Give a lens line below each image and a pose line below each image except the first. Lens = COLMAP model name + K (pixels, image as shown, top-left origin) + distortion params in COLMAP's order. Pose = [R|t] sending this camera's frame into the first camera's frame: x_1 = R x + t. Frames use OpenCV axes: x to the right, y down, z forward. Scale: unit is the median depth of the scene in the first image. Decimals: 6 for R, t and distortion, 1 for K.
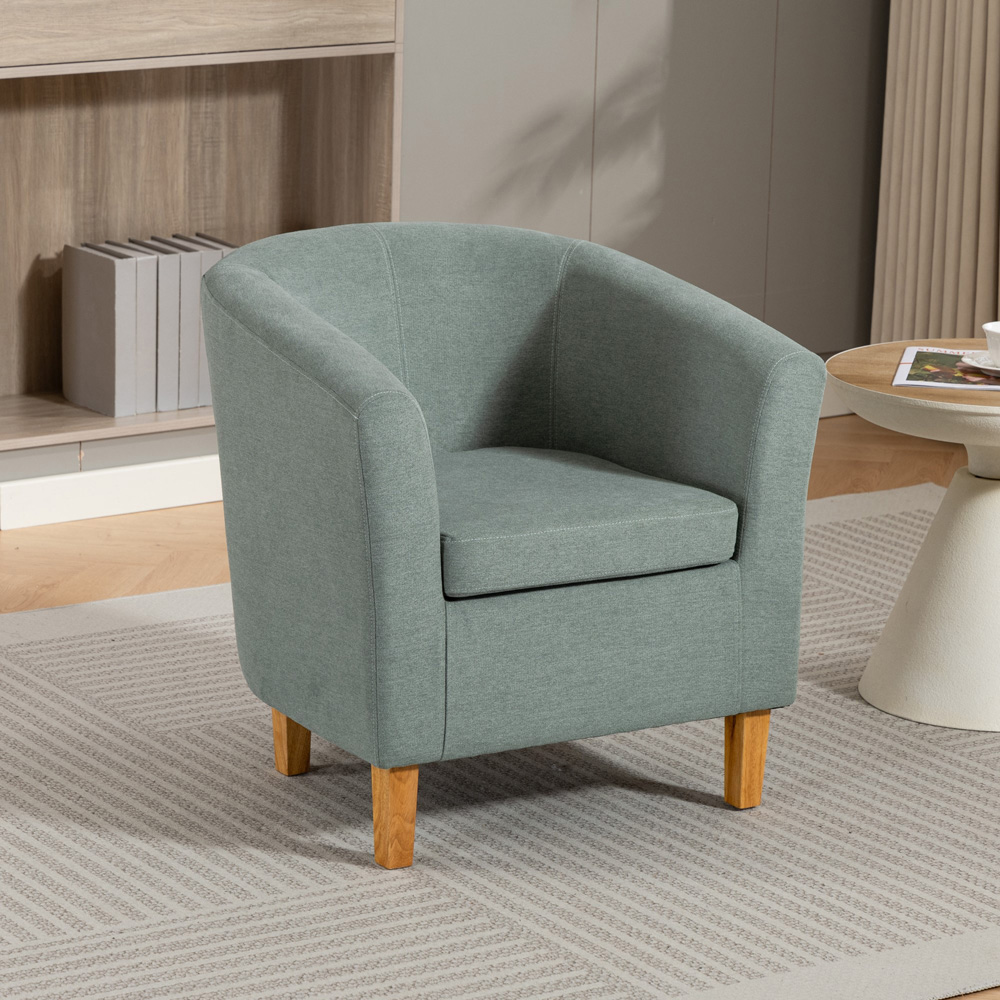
lens RADIAL K [[4088.4, 0, 500.0], [0, 4088.4, 500.0], [0, 0, 1]] dist [0.011932, 2.170067]
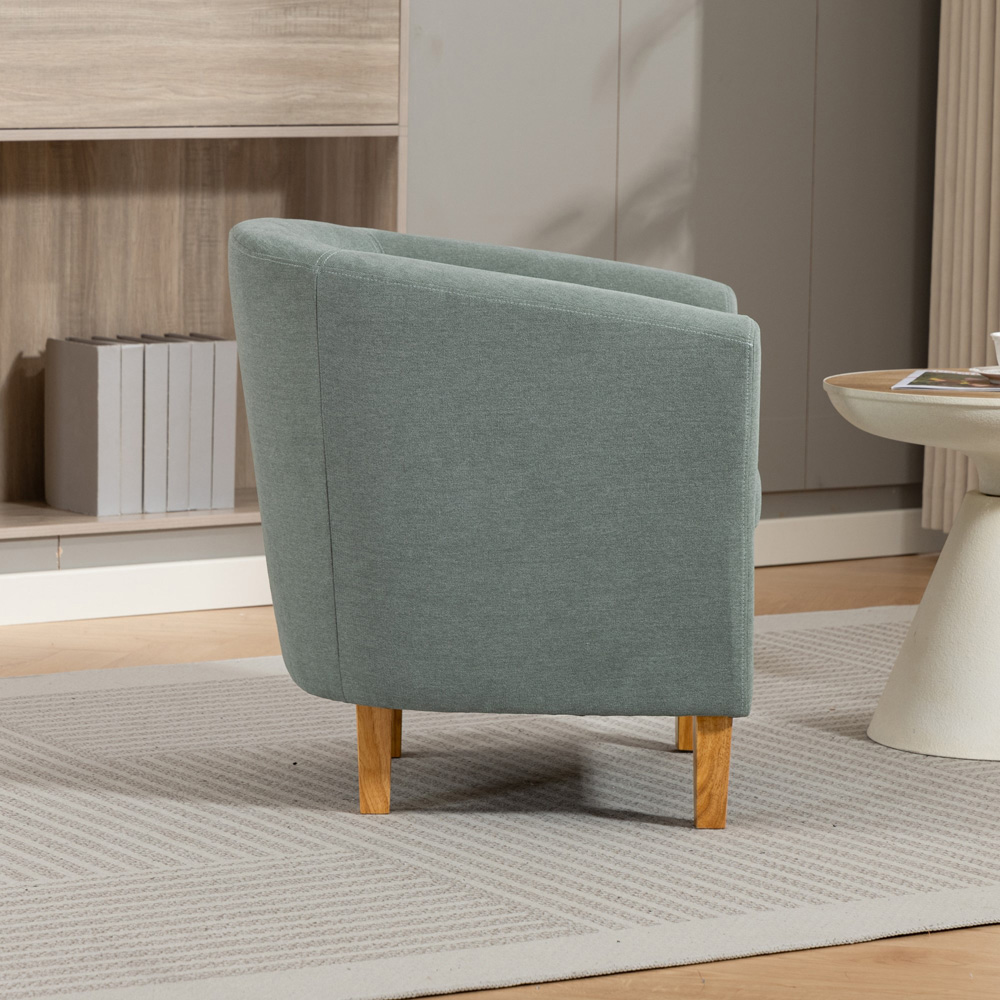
lens RADIAL K [[4516.7, 0, 518.3], [0, 4516.7, 501.3], [0, 0, 1]] dist [0.100359, 0.245120]
pose [[0.999357, -0.005839, -0.035375, 0.040392], [0.001571, 0.992834, -0.119493, 0.104419], [0.035820, 0.119360, 0.992205, -0.025093]]
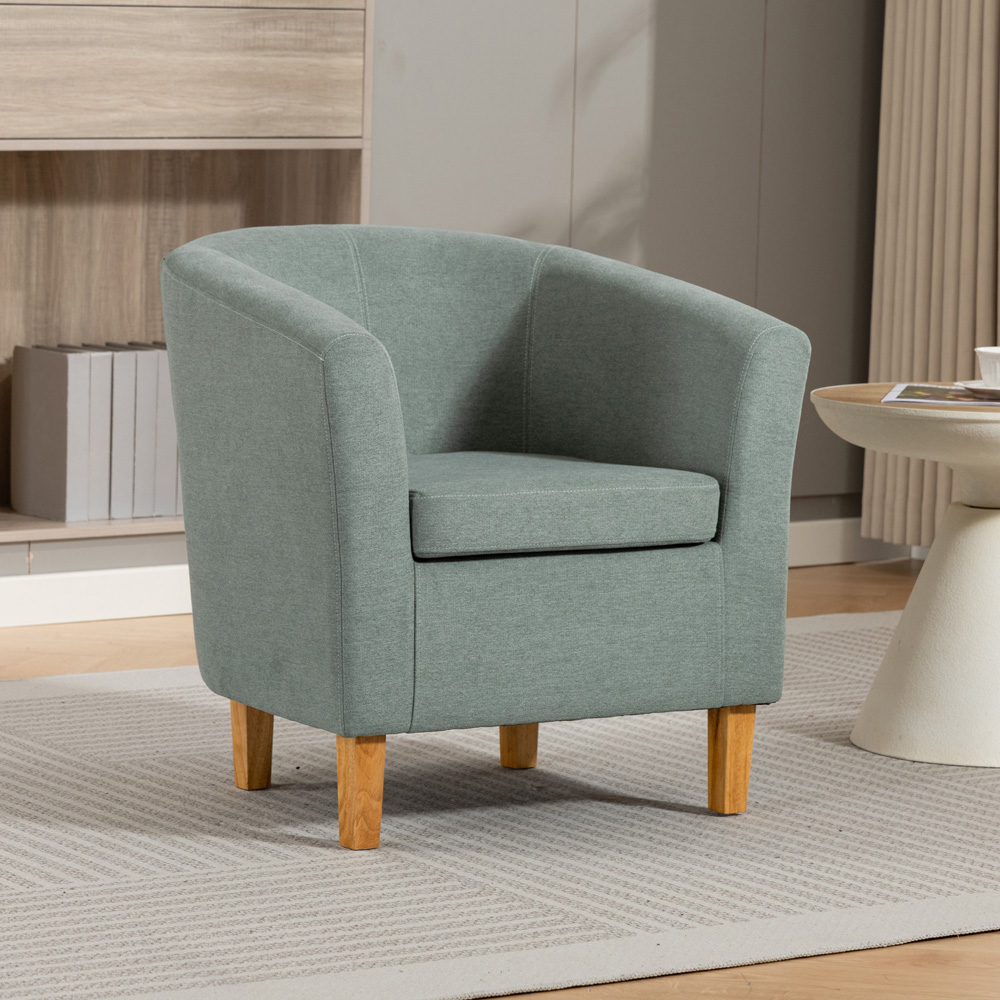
lens RADIAL K [[4462.3, 0, 500.0], [0, 4462.3, 500.0], [0, 0, 1]] dist [0.073201, 0.304376]
pose [[0.999984, -0.000615, 0.005666, 0.000626], [0.001292, 0.992732, -0.120341, 0.103582], [-0.005551, 0.120346, 0.992716, -0.029981]]
